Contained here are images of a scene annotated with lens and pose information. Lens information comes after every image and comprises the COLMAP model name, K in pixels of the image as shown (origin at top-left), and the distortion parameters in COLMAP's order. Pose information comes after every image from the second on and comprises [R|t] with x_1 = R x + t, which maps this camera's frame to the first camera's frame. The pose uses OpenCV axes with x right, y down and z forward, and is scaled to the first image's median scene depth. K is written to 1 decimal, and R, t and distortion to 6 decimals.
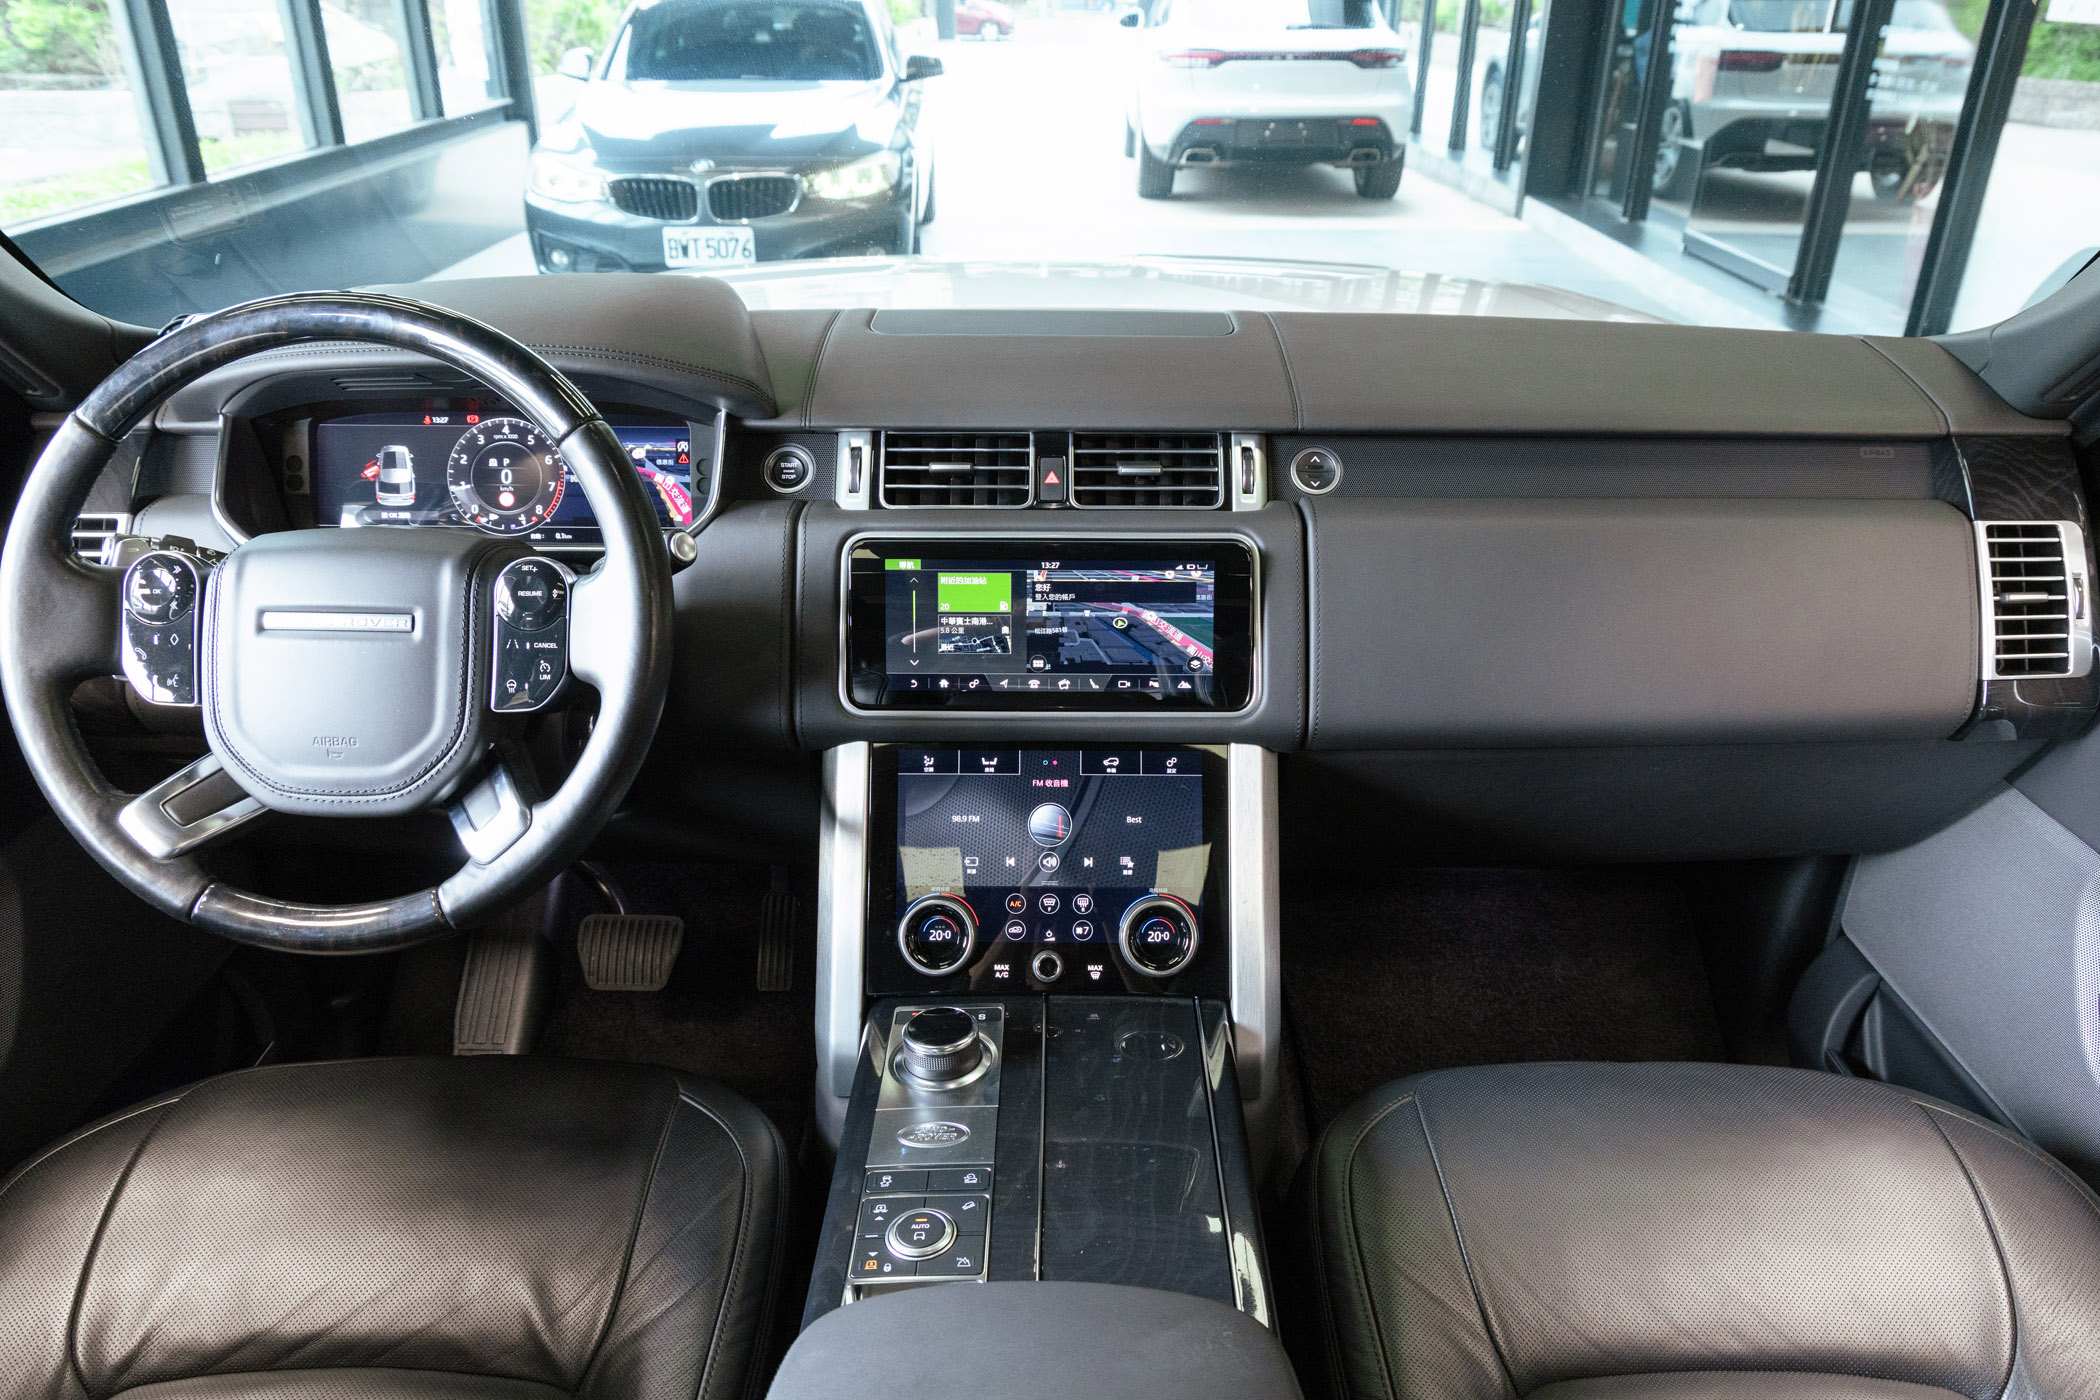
lens RADIAL K [[1467.5, 0, 1050.0], [0, 1467.5, 700.0], [0, 0, 1]] dist [-0.001511, -0.000982]
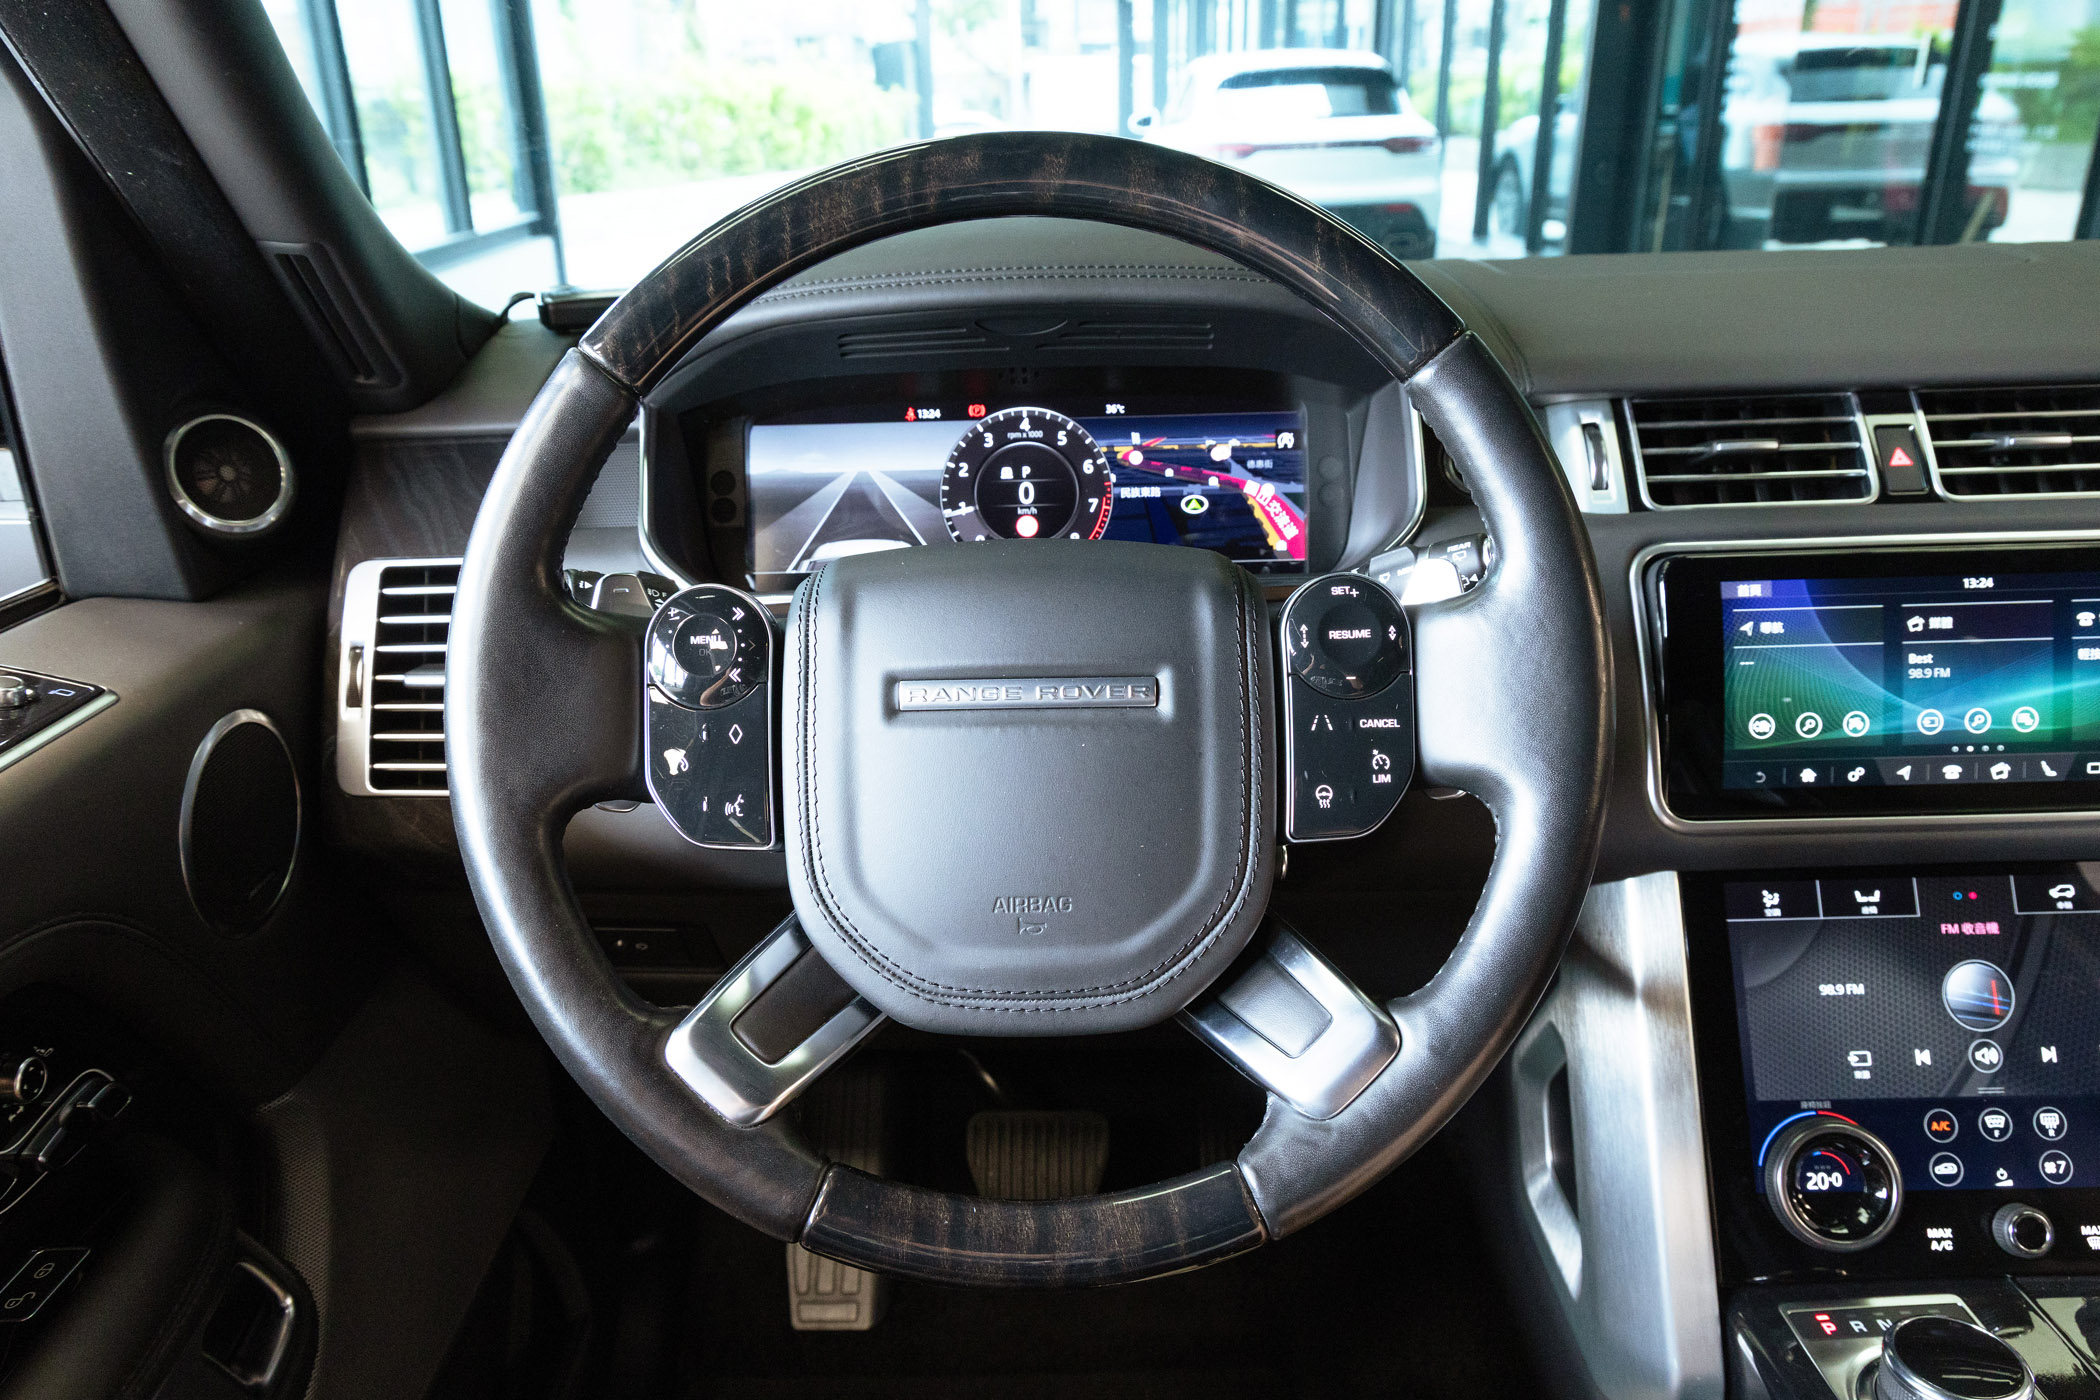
lens RADIAL K [[1511.4, 0, 1050.0], [0, 1511.4, 700.0], [0, 0, 1]] dist [0.003616, 0.004908]
pose [[0.999401, -0.031636, -0.014057, -0.384018], [0.030530, 0.996873, -0.072888, -0.005965], [0.016319, 0.072416, 0.997241, 0.337252]]
